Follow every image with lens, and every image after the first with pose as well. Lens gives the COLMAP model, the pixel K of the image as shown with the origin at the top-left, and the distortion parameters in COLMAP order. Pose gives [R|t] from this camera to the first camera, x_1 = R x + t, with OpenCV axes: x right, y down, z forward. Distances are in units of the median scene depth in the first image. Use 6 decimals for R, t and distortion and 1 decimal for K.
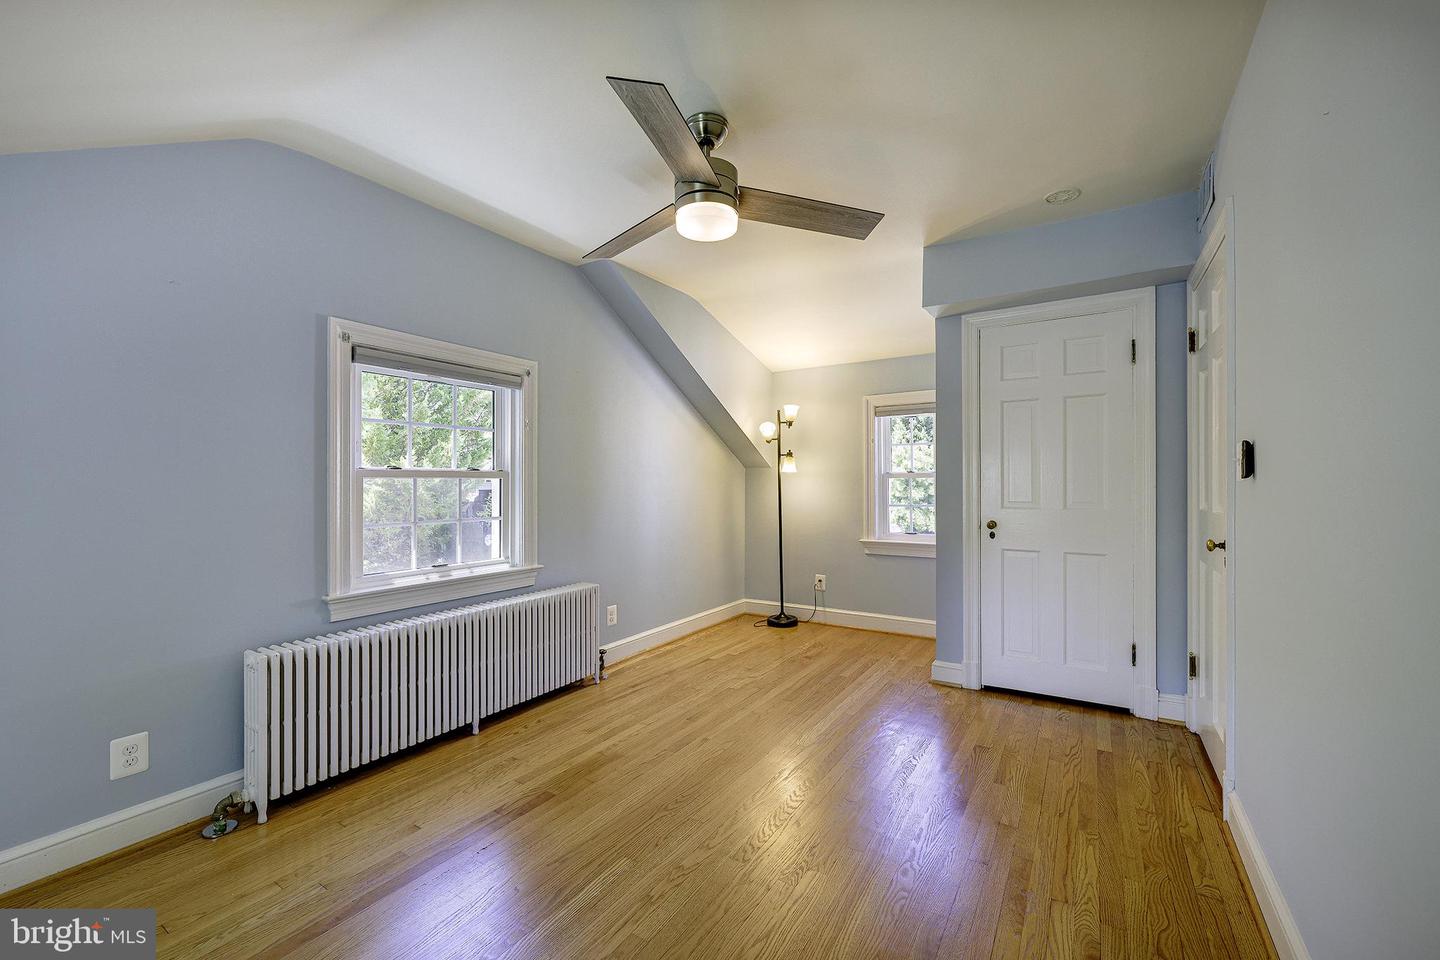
lens RADIAL K [[581.2, 0, 708.3], [0, 581.2, 486.8], [0, 0, 1]] dist [0.000825, 0.000129]
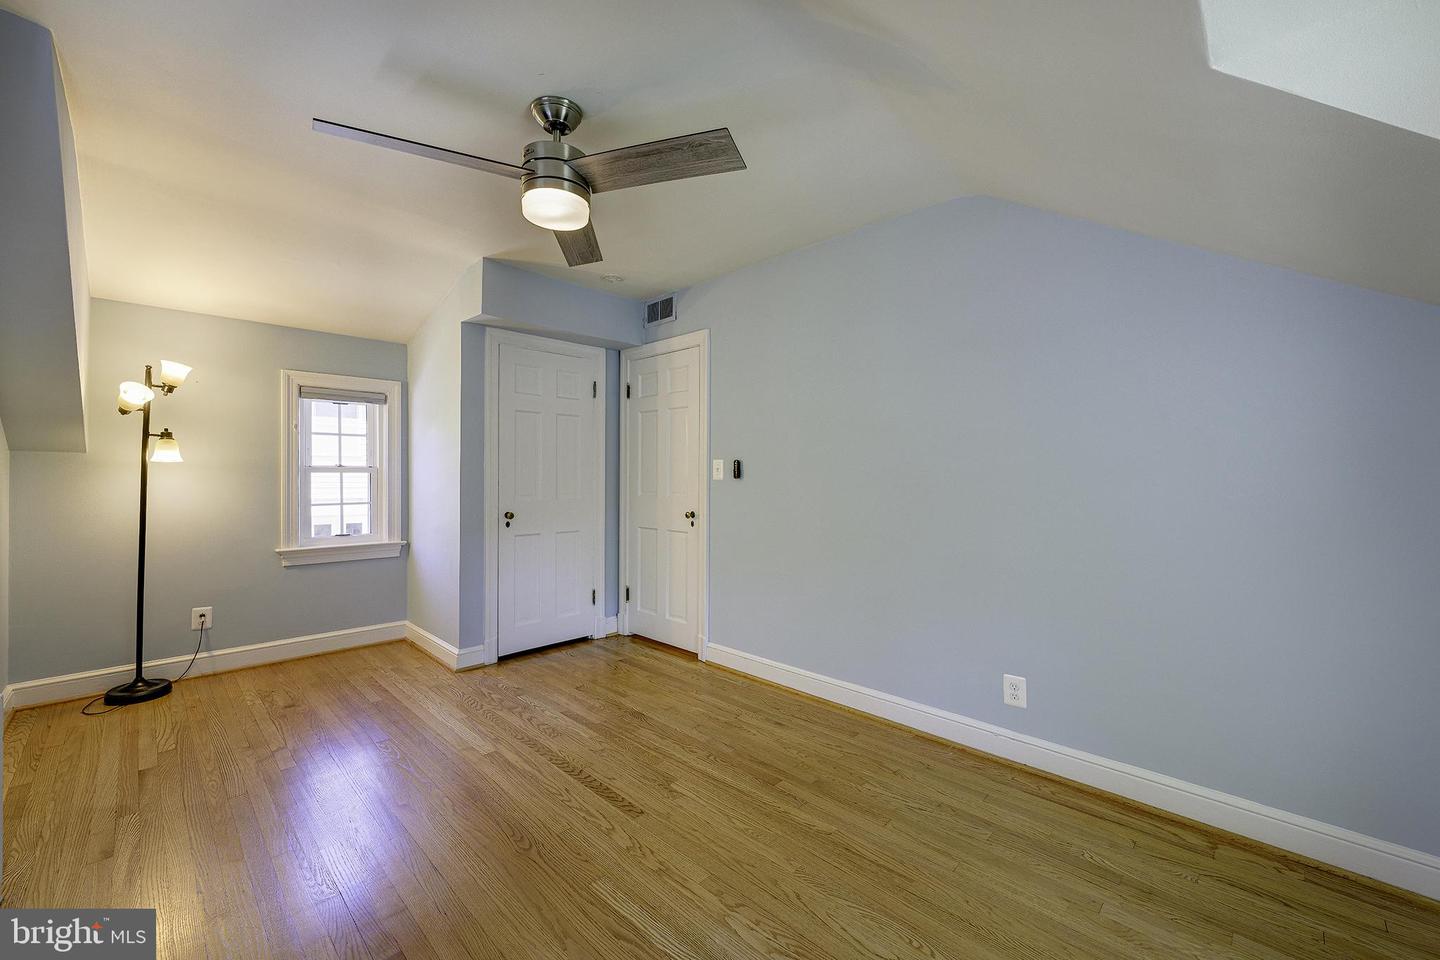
lens RADIAL K [[588.1, 0, 729.5], [0, 588.1, 478.1], [0, 0, 1]] dist [0.000837, 0.000156]
pose [[0.184030, 0.003018, 0.982916, -0.621641], [0.000614, 0.999995, -0.003185, -0.005788], [-0.982920, 0.001189, 0.184028, 0.367936]]
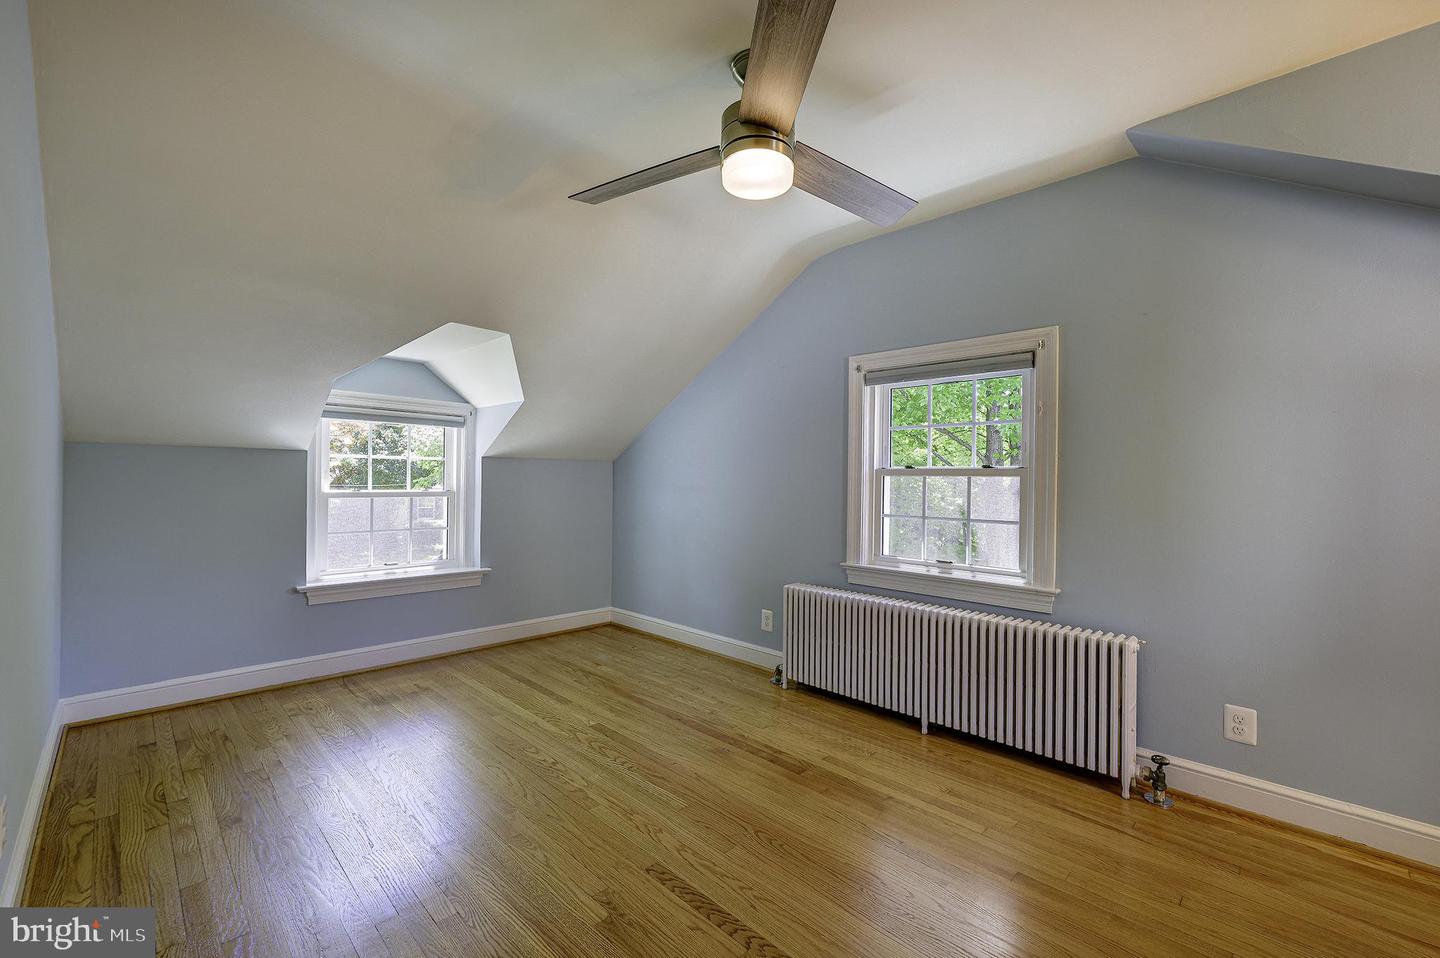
lens RADIAL K [[588.1, 0, 729.5], [0, 588.1, 477.1], [0, 0, 1]] dist [0.000837, 0.000156]
pose [[-0.179327, -0.003210, -0.983784, 0.592505], [-0.021225, 0.999775, 0.000607, -0.005249], [0.983561, 0.020990, -0.179355, 0.769568]]
